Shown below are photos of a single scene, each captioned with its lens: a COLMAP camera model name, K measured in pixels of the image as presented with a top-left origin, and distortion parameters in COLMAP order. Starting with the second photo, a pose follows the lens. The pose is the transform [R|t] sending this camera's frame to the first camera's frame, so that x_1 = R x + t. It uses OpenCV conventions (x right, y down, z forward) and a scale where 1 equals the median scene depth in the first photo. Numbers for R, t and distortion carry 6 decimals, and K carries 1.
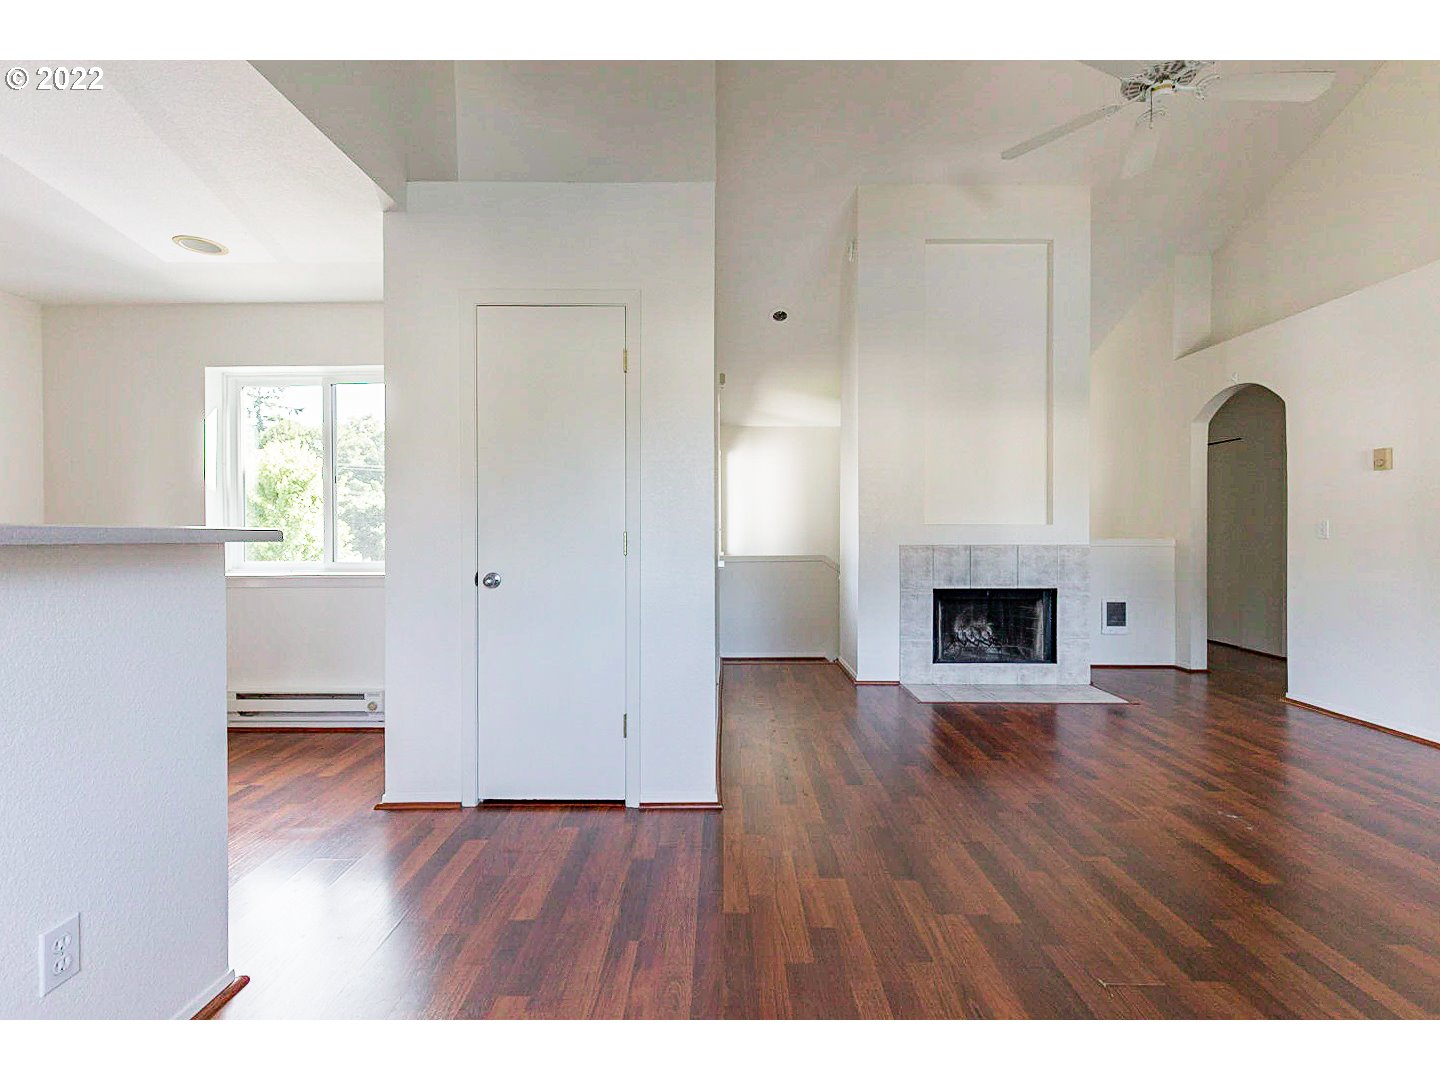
lens RADIAL K [[641.4, 0, 722.5], [0, 641.4, 537.0], [0, 0, 1]] dist [0.002245, -0.000221]
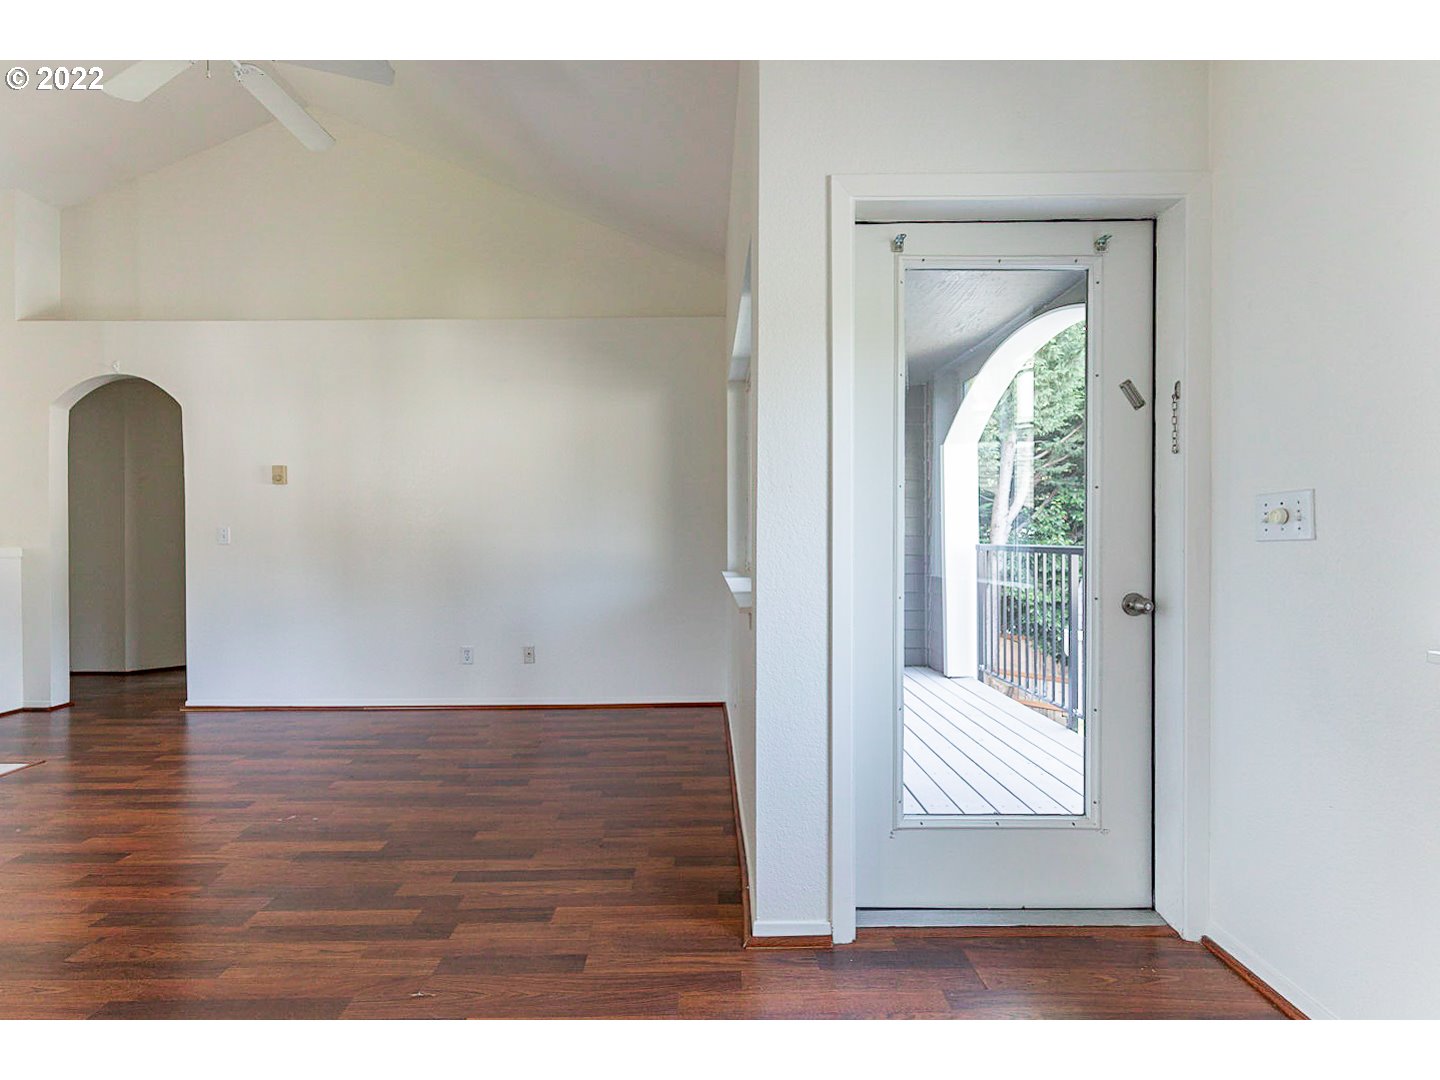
lens RADIAL K [[678.4, 0, 702.7], [0, 678.4, 540.8], [0, 0, 1]] dist [0.003118, -0.000050]
pose [[-0.004158, -0.003167, 0.999986, -0.151169], [0.008711, 0.999957, 0.003203, -0.000244], [-0.999953, 0.008724, -0.004131, 0.188566]]
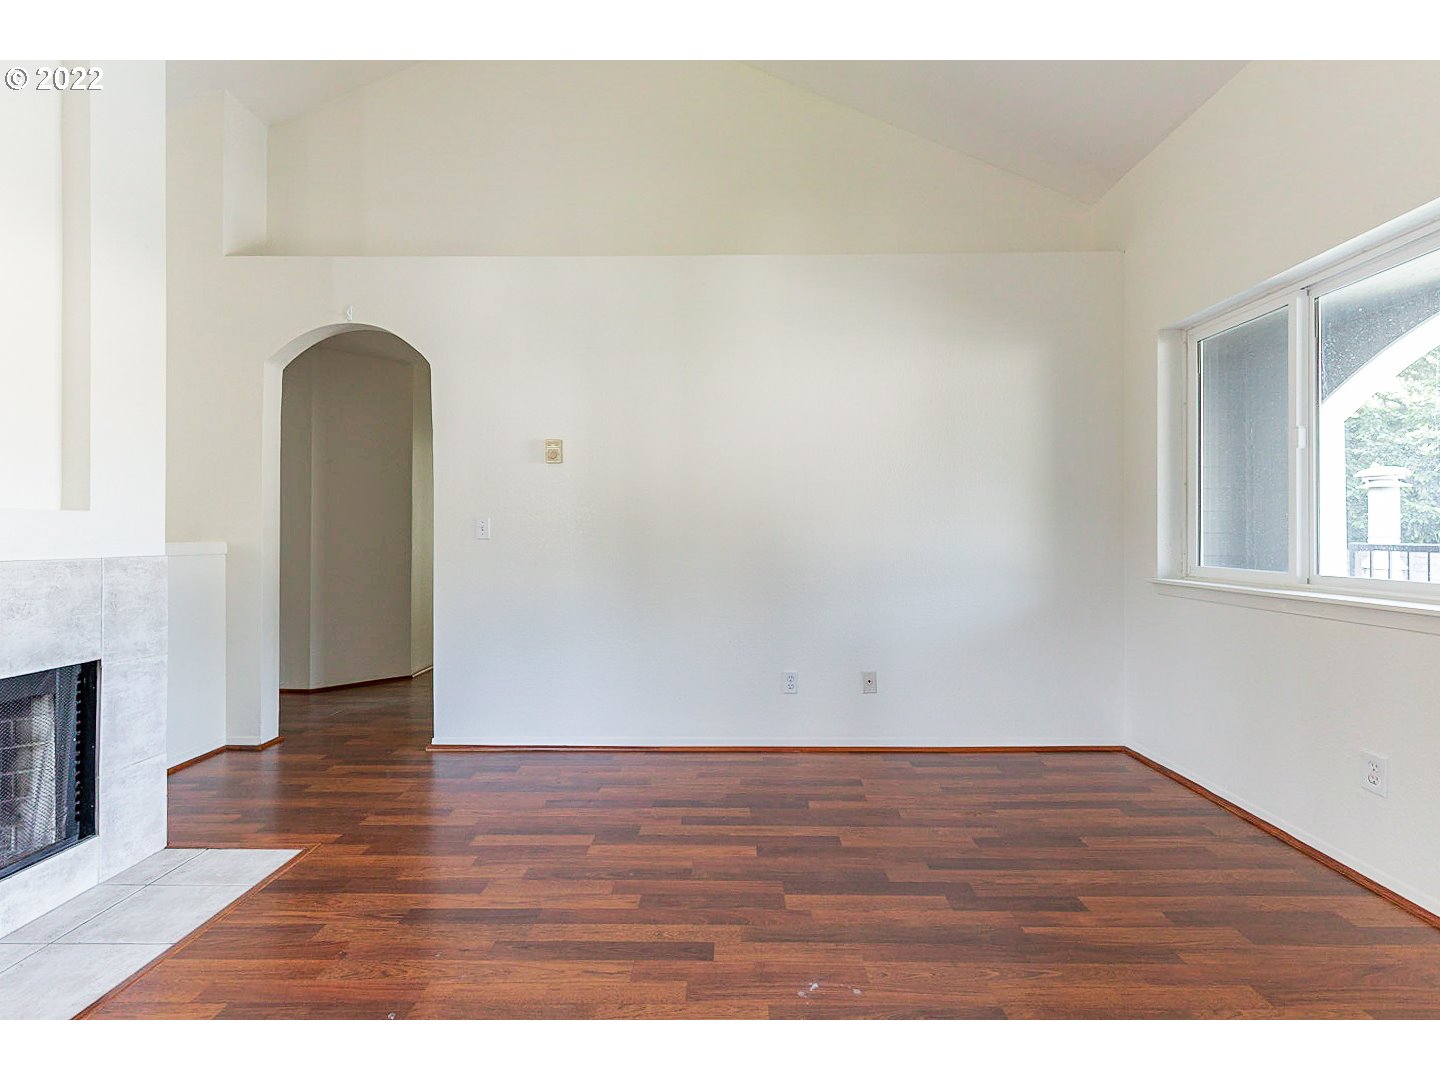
lens RADIAL K [[648.7, 0, 733.7], [0, 648.7, 531.5], [0, 0, 1]] dist [0.001166, -0.000494]
pose [[-0.000372, 0.004529, 0.999990, 0.085601], [0.003606, 0.999983, -0.004527, -0.002412], [-0.999993, 0.003604, -0.000388, 0.573583]]
